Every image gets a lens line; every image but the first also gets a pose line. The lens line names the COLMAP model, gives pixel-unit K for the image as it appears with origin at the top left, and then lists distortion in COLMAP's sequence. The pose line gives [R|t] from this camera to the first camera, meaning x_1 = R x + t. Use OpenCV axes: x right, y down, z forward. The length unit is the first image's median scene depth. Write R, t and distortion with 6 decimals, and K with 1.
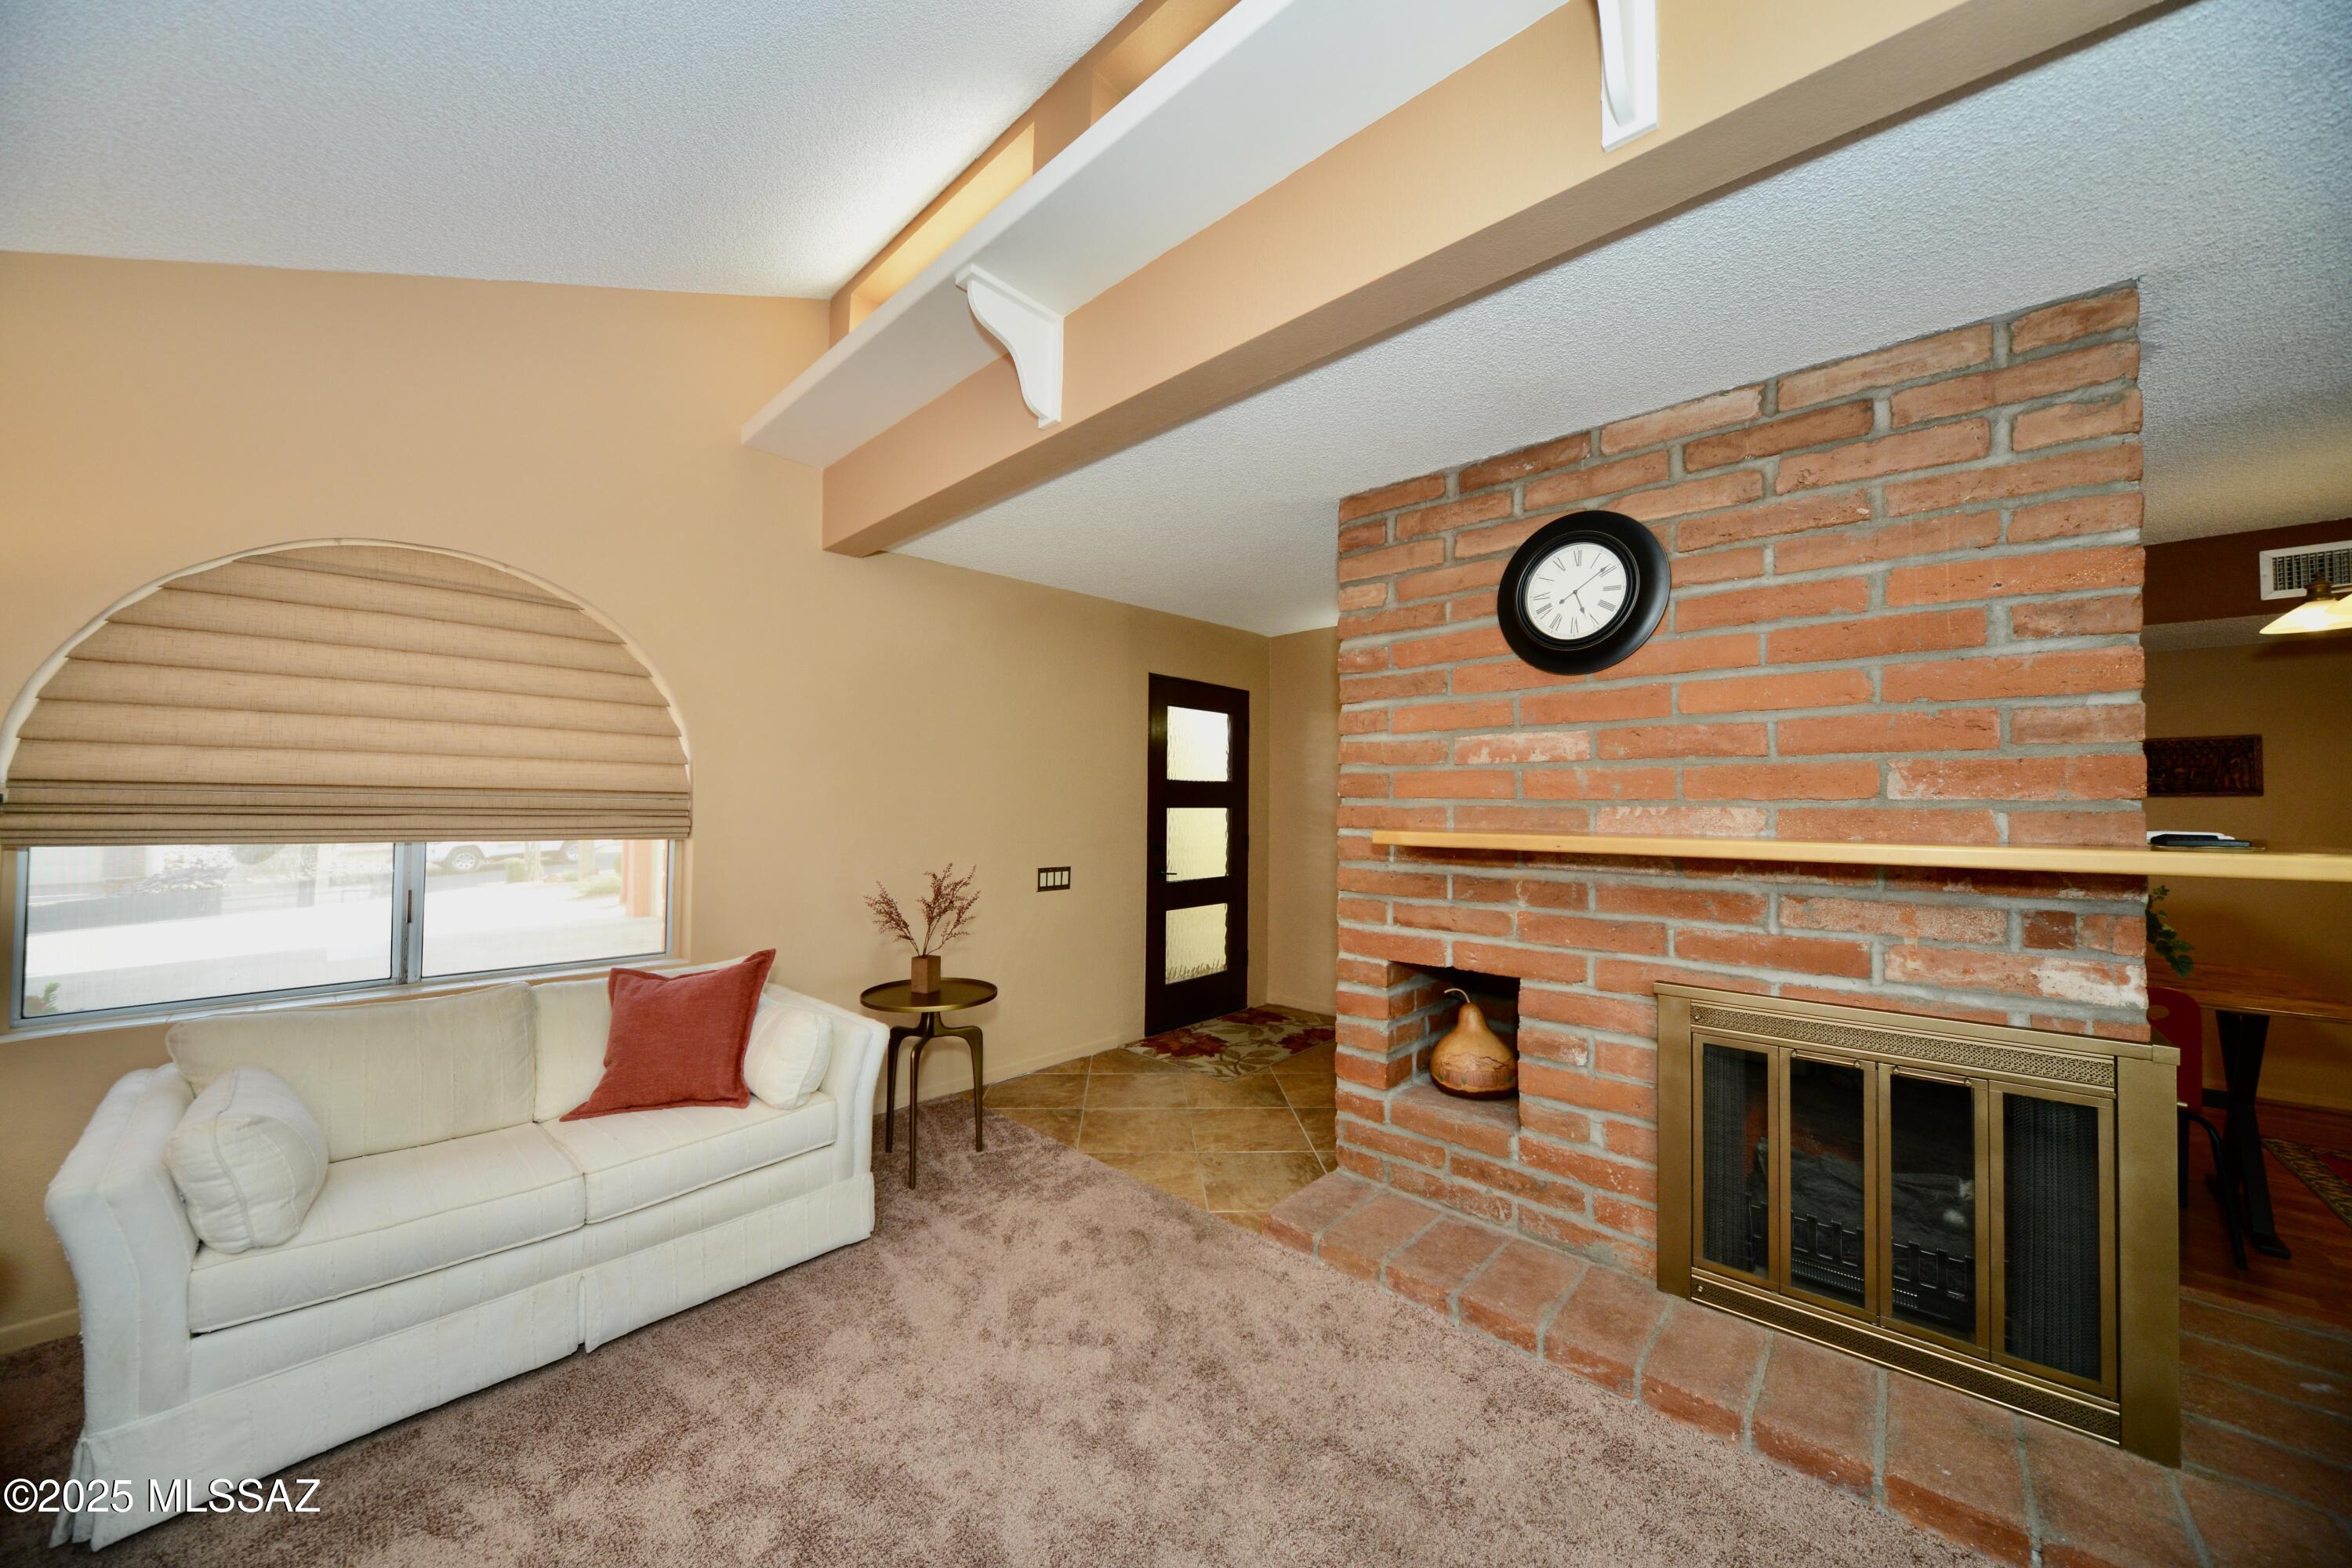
lens RADIAL K [[811.9, 0, 1162.3], [0, 811.9, 780.8], [0, 0, 1]] dist [-0.015484, 0.001712]
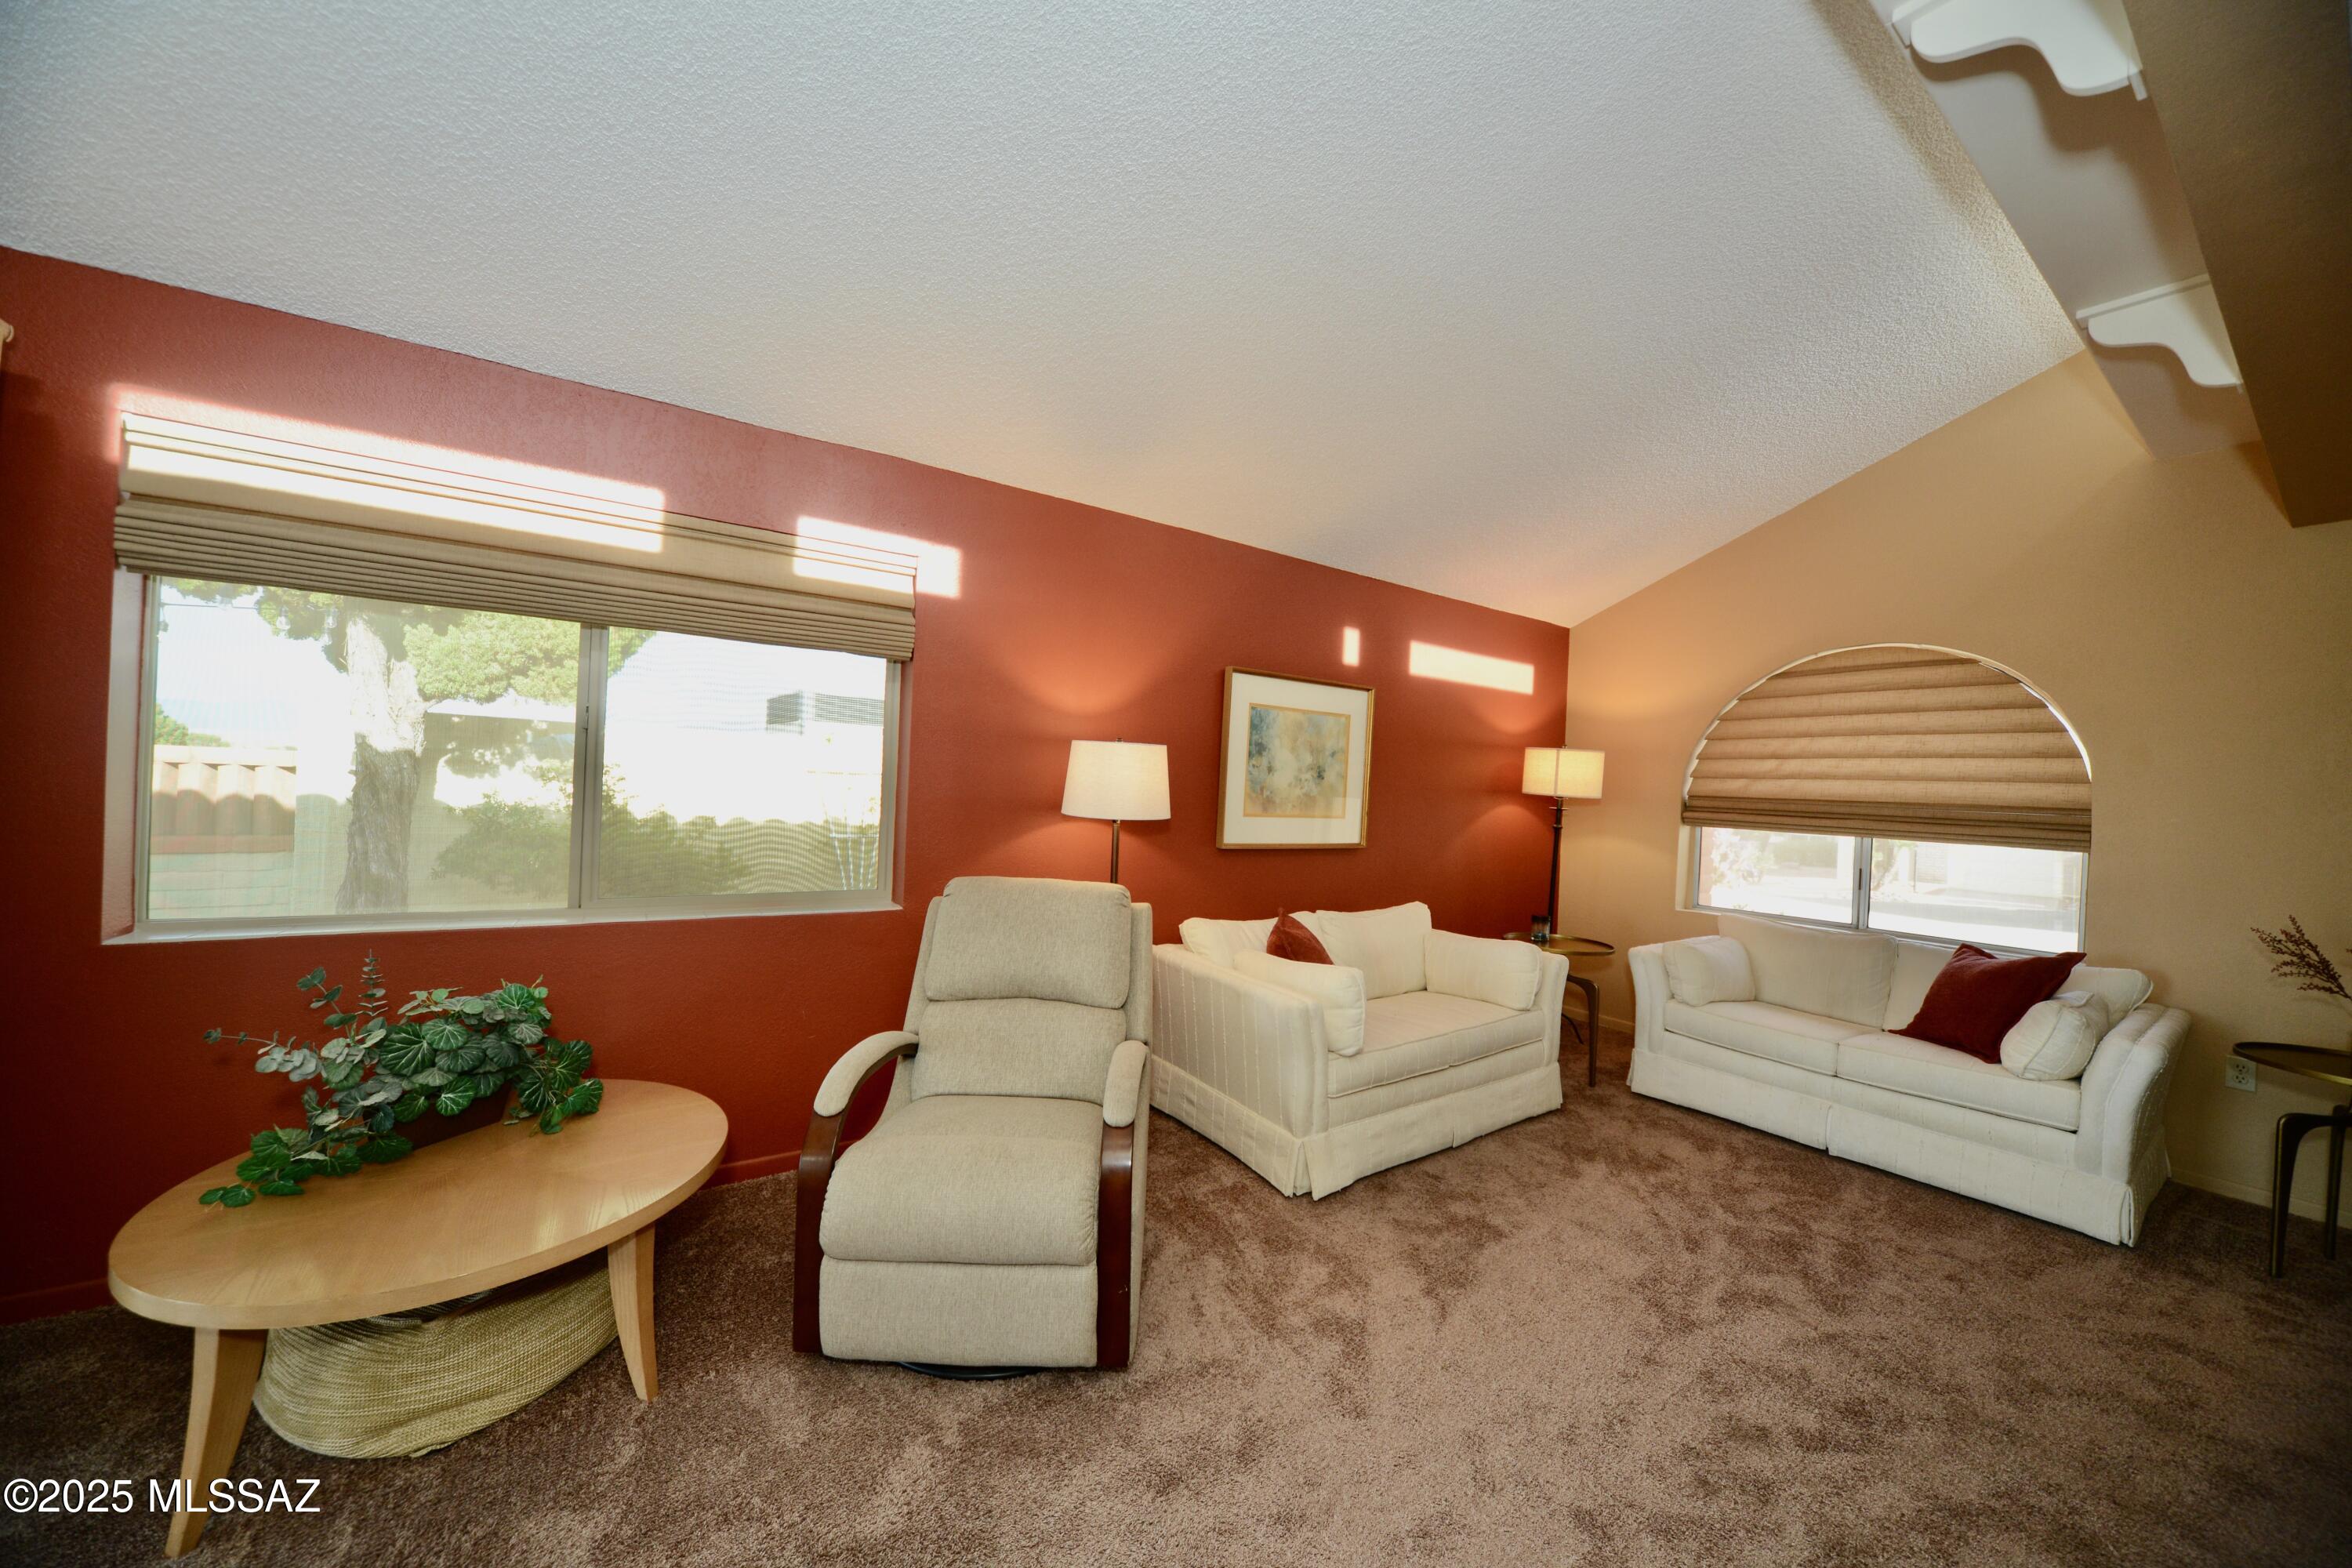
lens RADIAL K [[811.9, 0, 1163.2], [0, 811.9, 785.7], [0, 0, 1]] dist [-0.015484, 0.001712]
pose [[-0.230644, -0.016768, -0.972894, 0.892588], [-0.011949, 0.999825, -0.014399, 0.017217], [0.972965, 0.008304, -0.230804, 0.059170]]
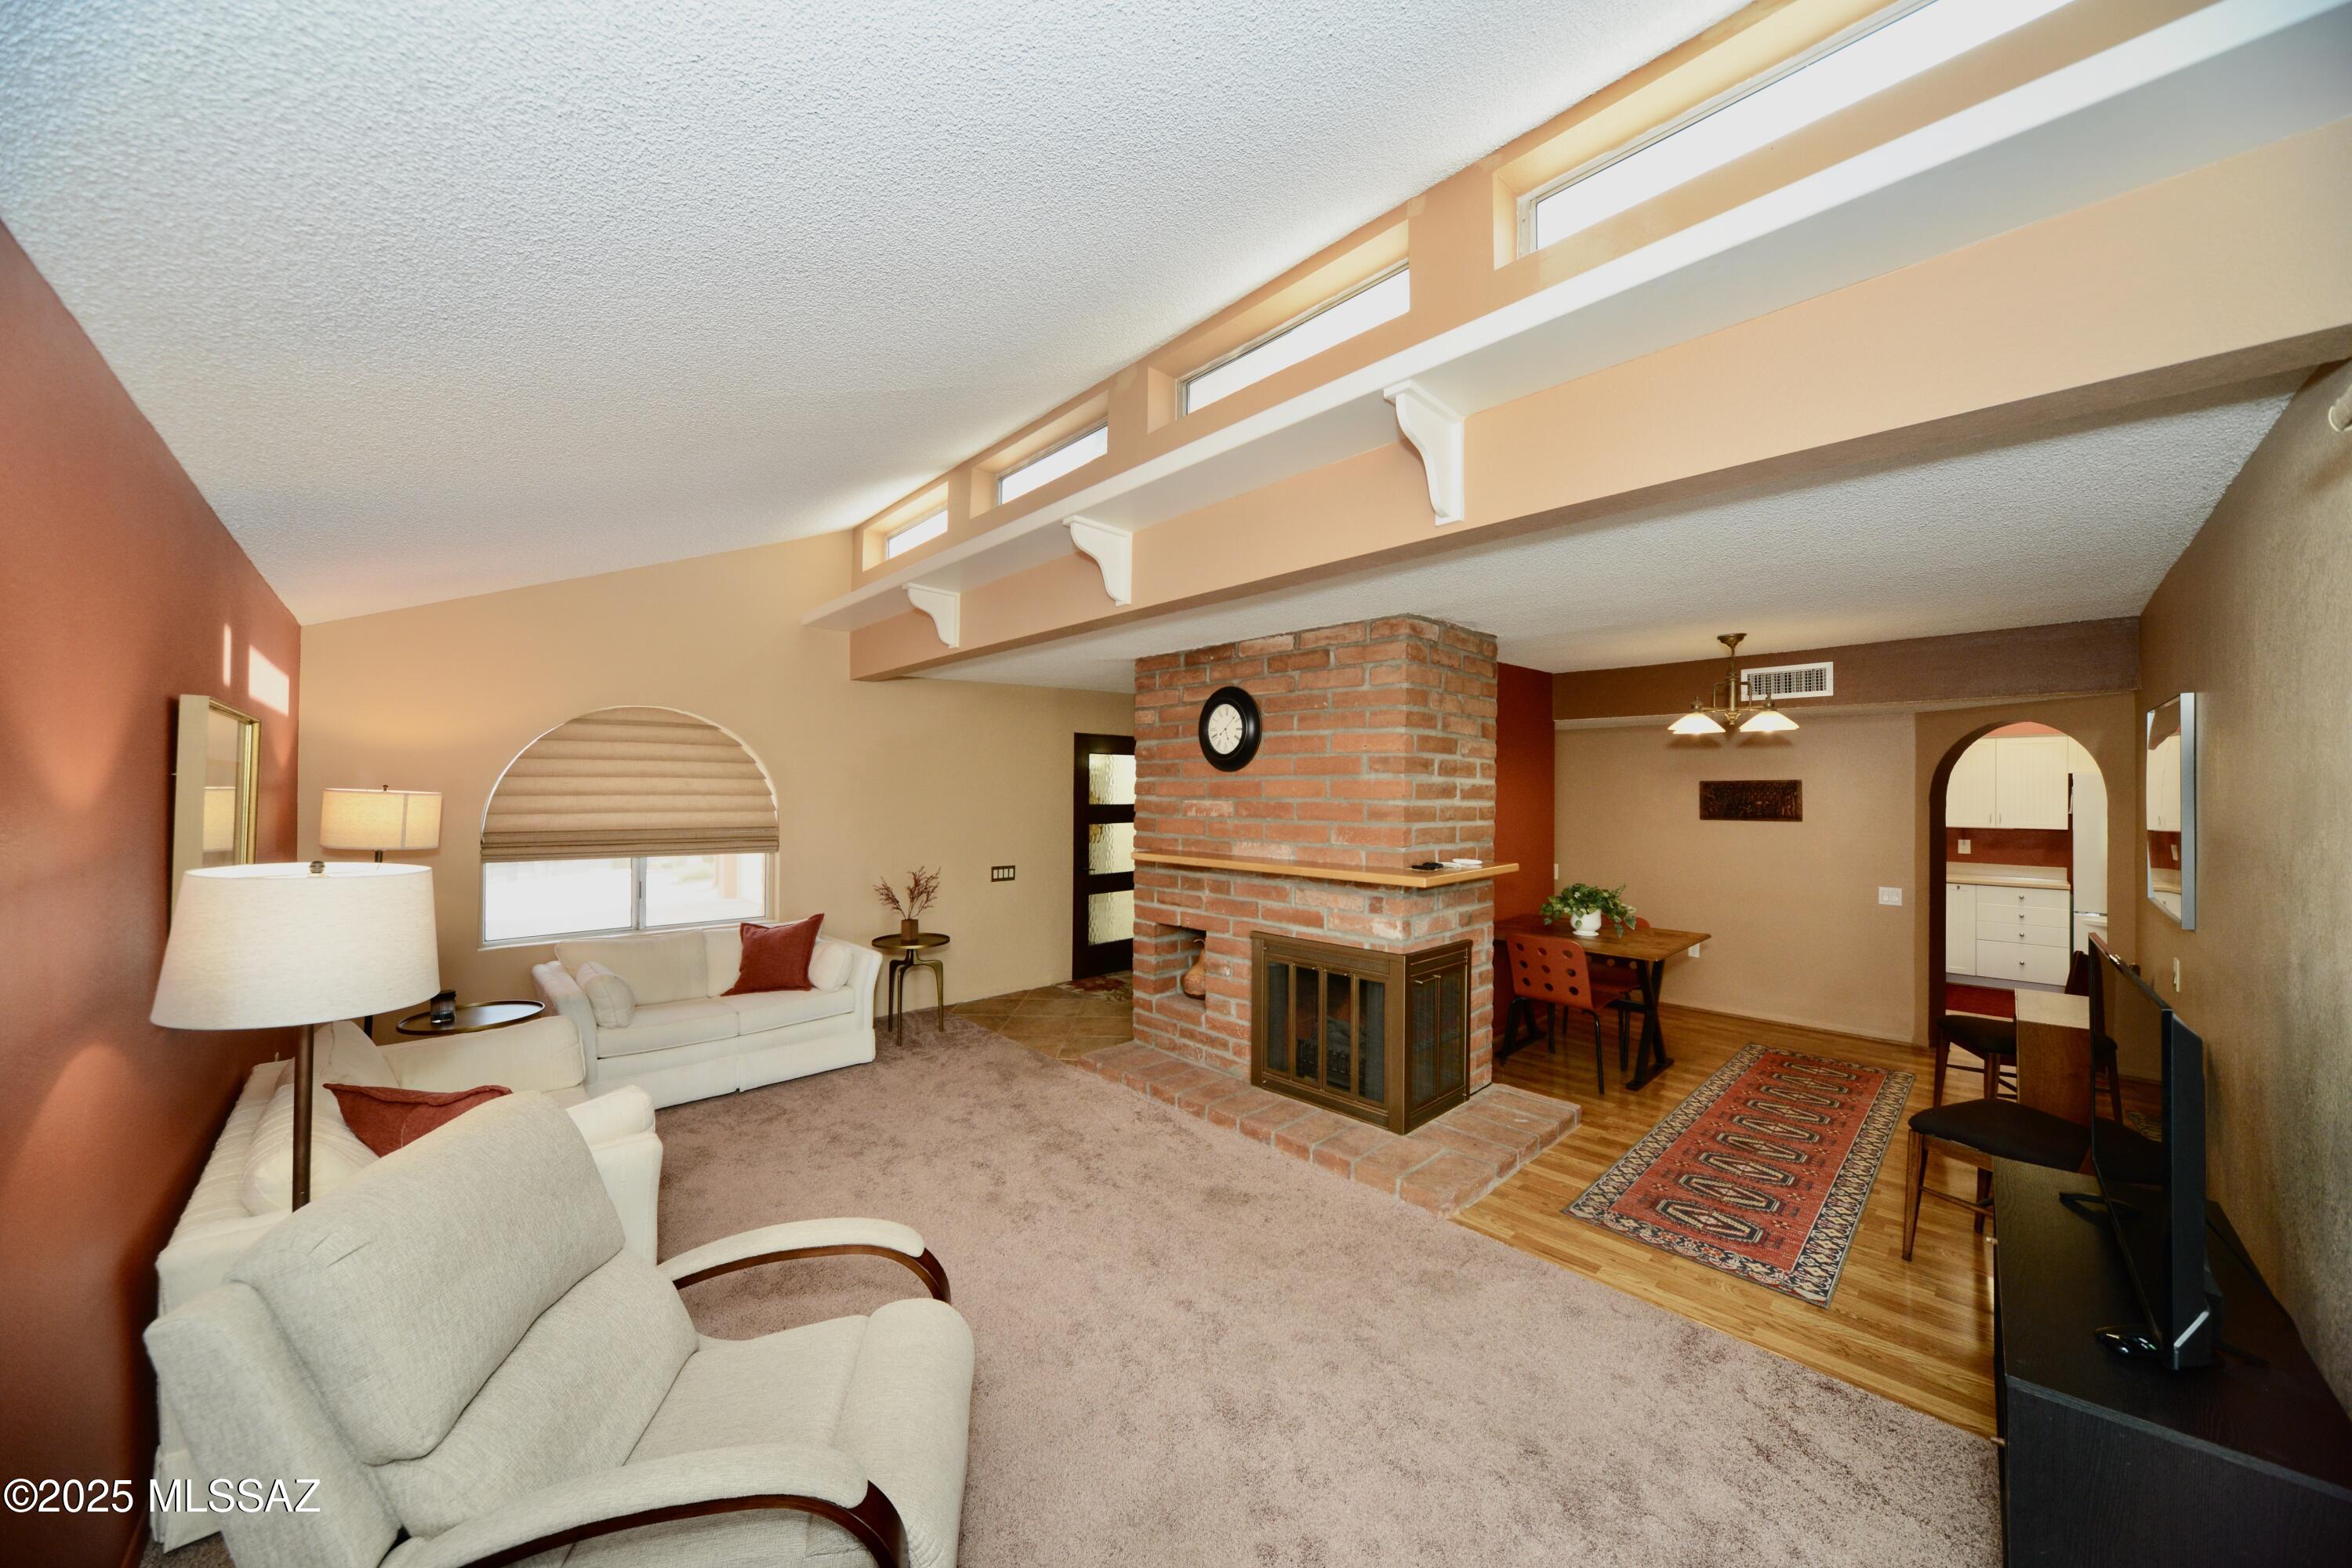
lens RADIAL K [[811.9, 0, 1160.0], [0, 811.9, 780.7], [0, 0, 1]] dist [-0.015484, 0.001712]
pose [[0.997743, -0.004051, -0.067032, 0.458930], [0.005216, 0.999838, 0.017217, -0.137809], [0.066952, -0.017528, 0.997602, -0.879480]]
